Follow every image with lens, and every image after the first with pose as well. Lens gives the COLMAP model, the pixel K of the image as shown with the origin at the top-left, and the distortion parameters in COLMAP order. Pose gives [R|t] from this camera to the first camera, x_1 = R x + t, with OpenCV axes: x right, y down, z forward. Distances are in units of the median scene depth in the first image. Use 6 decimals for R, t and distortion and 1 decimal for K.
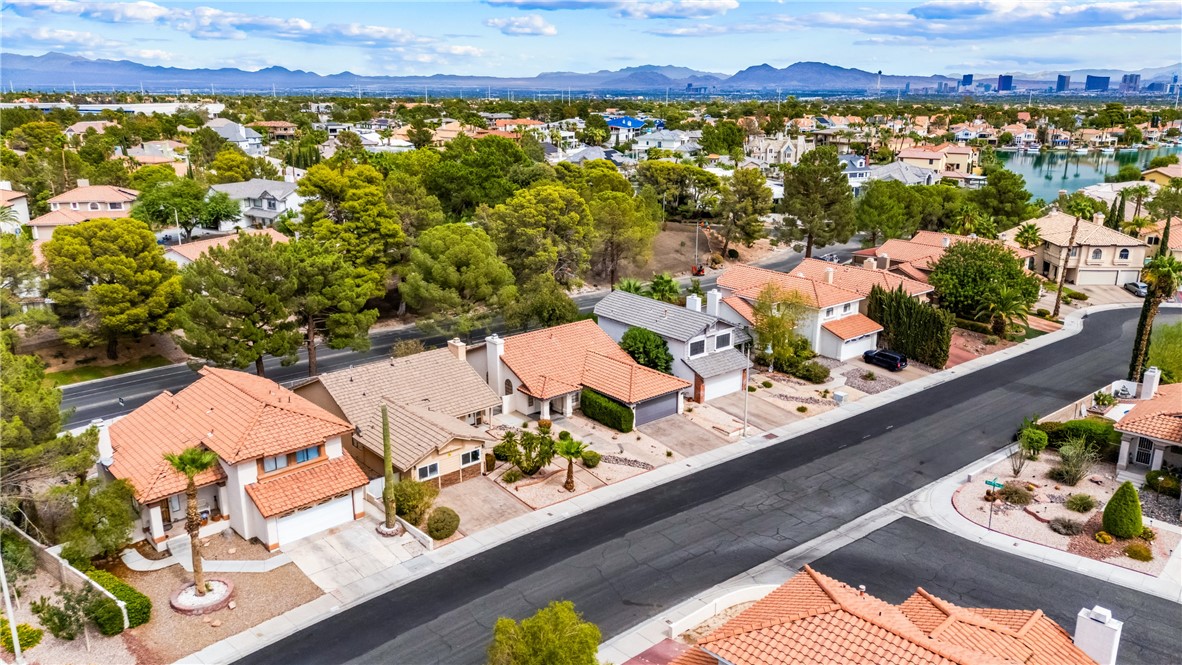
lens RADIAL K [[886.2, 0, 593.6], [0, 886.2, 334.4], [0, 0, 1]] dist [0.082991, -0.087840]
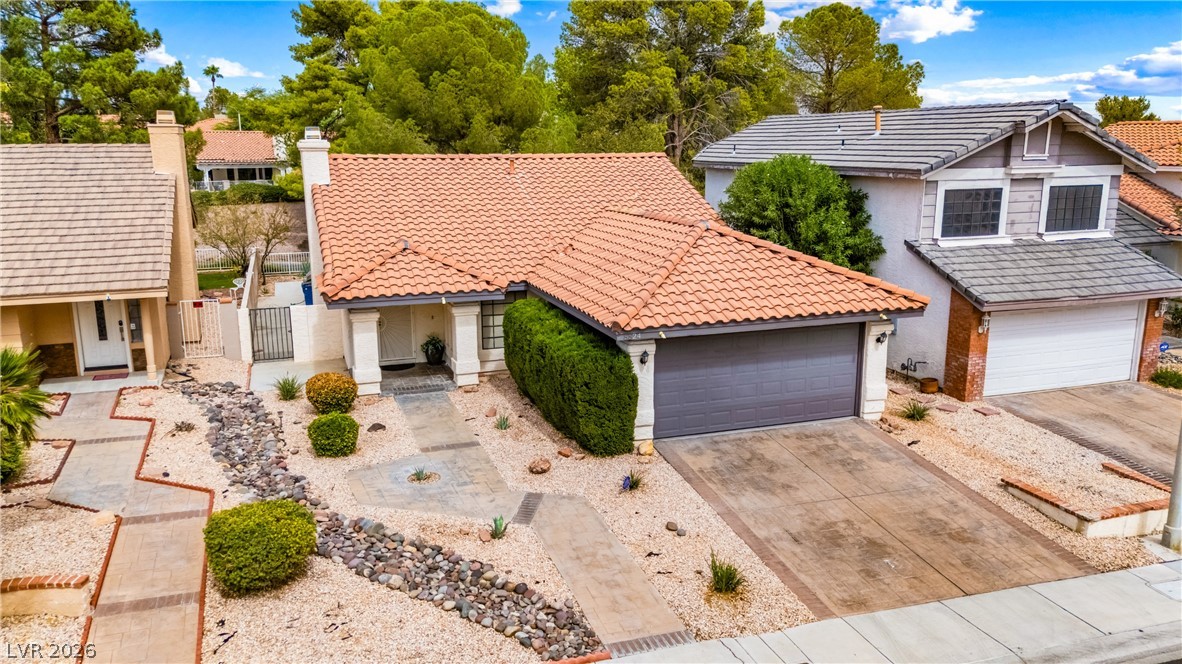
lens RADIAL K [[878.2, 0, 591.0], [0, 878.2, 332.0], [0, 0, 1]] dist [0.069683, -0.068845]
pose [[0.938120, 0.070951, -0.338963, 0.090136], [-0.094577, 0.994069, -0.053677, 0.072050], [0.333144, 0.082414, 0.939267, 0.614434]]
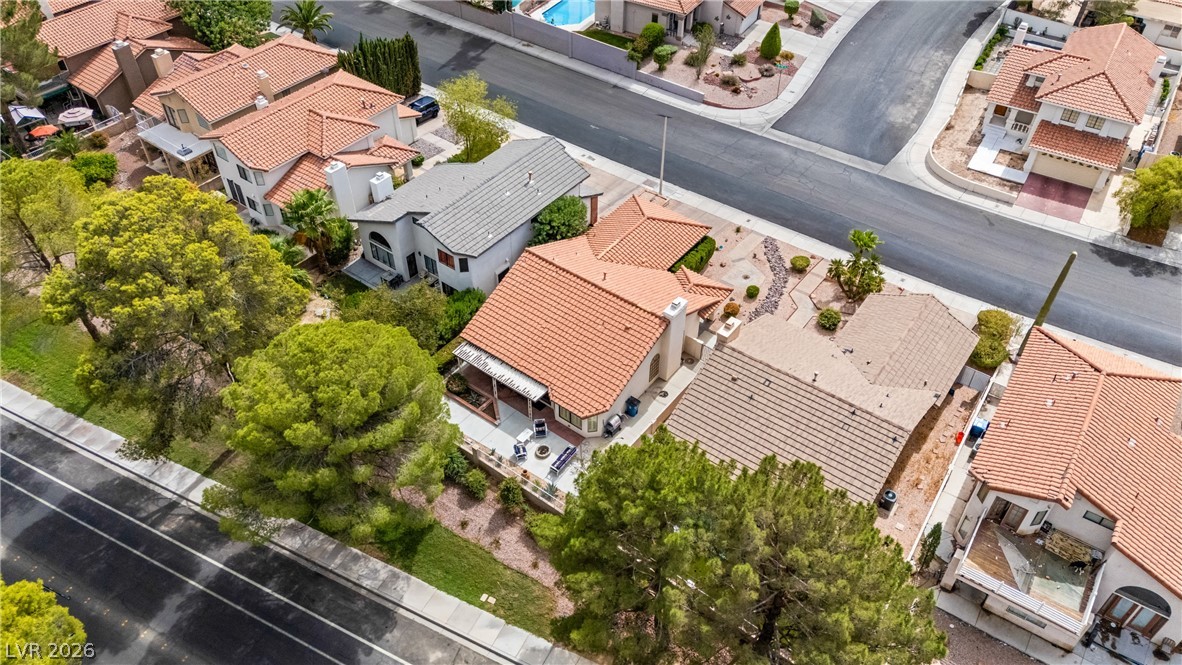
lens RADIAL K [[890.9, 0, 592.8], [0, 890.9, 334.8], [0, 0, 1]] dist [0.085790, -0.092511]
pose [[-0.229818, -0.662042, 0.713361, -0.534534], [0.271509, 0.660266, 0.700237, -0.427441], [-0.934594, 0.354611, 0.028010, 0.890574]]
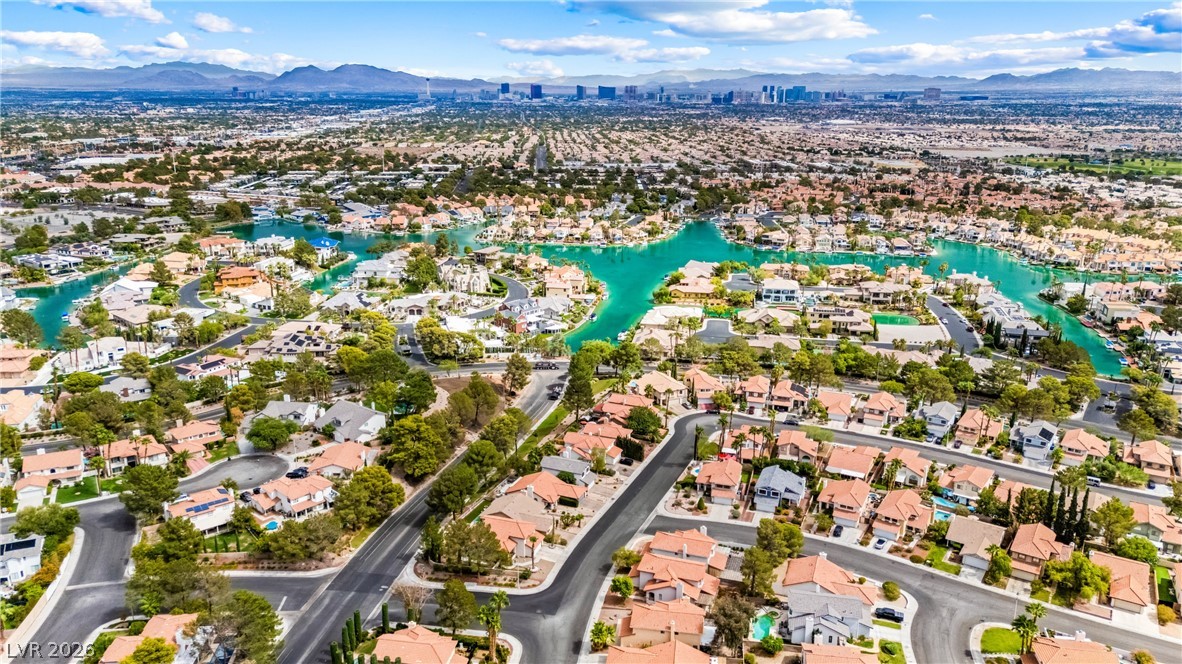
lens RADIAL K [[890.9, 0, 592.8], [0, 890.9, 334.3], [0, 0, 1]] dist [0.085790, -0.092511]
pose [[0.885683, -0.127541, 0.446430, -1.087084], [0.123222, 0.991619, 0.038832, -0.539881], [-0.447641, 0.020617, 0.893976, -1.692124]]
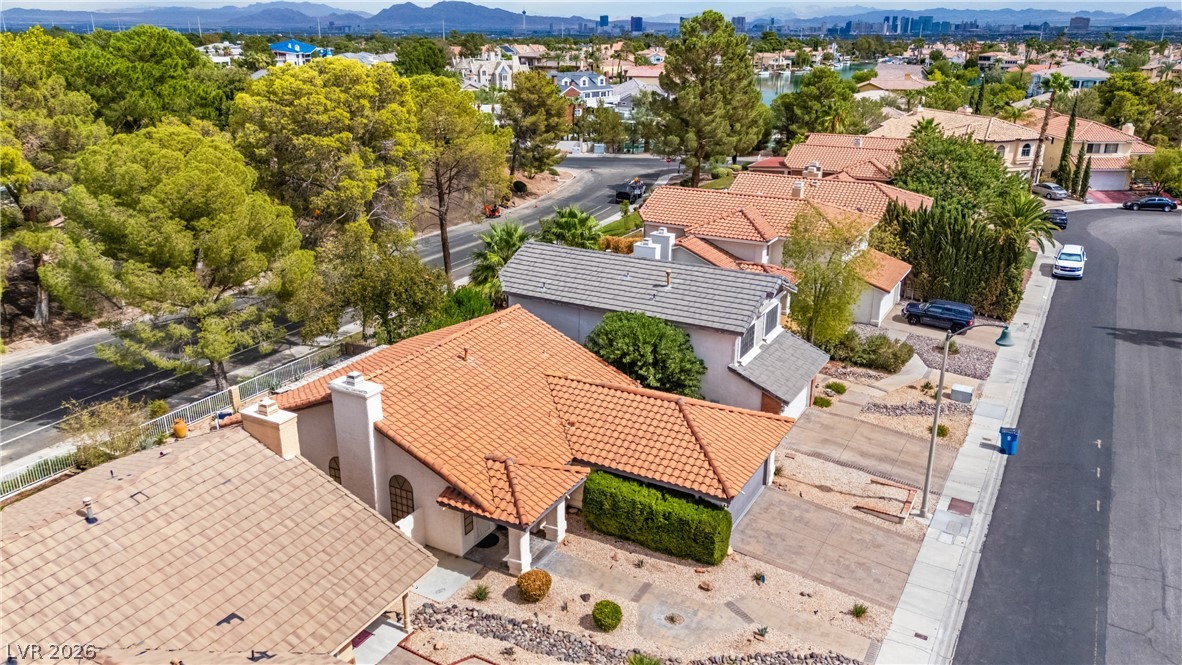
lens RADIAL K [[886.2, 0, 593.6], [0, 886.2, 334.4], [0, 0, 1]] dist [0.082991, -0.087840]
pose [[0.930374, -0.119248, 0.346677, -0.126054], [0.098447, 0.992153, 0.077073, -0.032449], [-0.353147, -0.037578, 0.934813, 0.492256]]
